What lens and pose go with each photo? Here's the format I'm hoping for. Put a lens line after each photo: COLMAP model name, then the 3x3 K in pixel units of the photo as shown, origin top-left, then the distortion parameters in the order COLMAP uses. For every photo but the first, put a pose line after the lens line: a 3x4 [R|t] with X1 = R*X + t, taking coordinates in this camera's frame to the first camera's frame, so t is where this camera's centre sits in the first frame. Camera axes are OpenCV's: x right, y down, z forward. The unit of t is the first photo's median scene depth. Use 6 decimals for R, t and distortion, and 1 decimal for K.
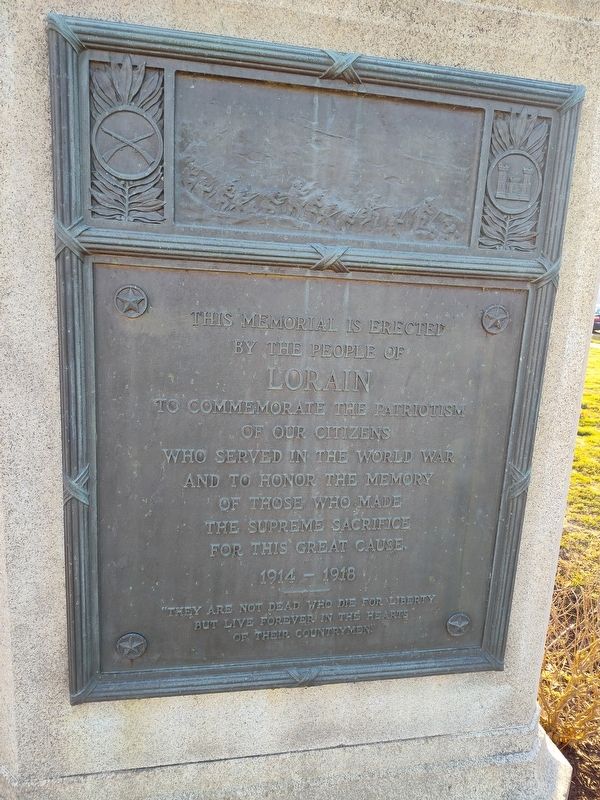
lens RADIAL K [[654.8, 0, 297.0], [0, 654.8, 381.5], [0, 0, 1]] dist [-0.014627, 0.007168]
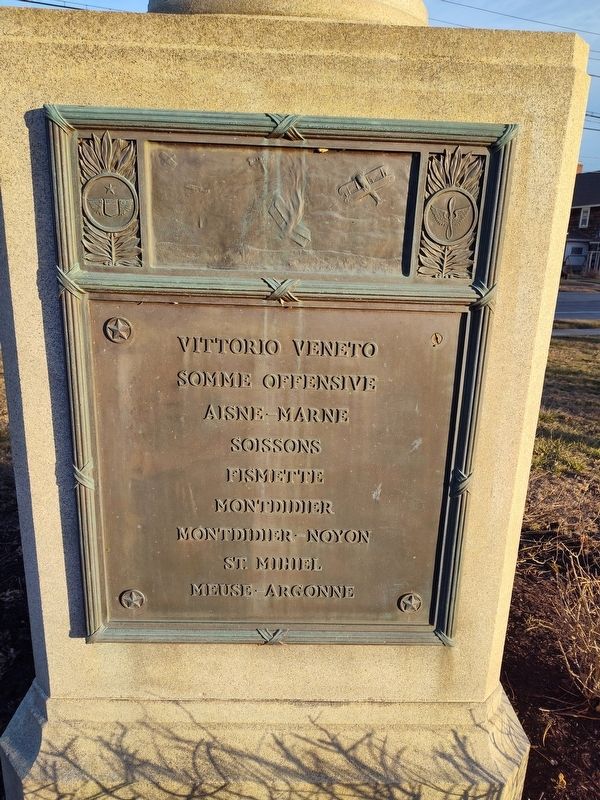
lens RADIAL K [[530.4, 0, 299.1], [0, 530.4, 411.8], [0, 0, 1]] dist [-0.021358, -0.003407]
pose [[0.983002, 0.006731, -0.183471, 0.247515], [-0.001961, 0.999656, 0.026168, 0.006051], [0.183584, -0.025363, 0.982677, 0.055215]]
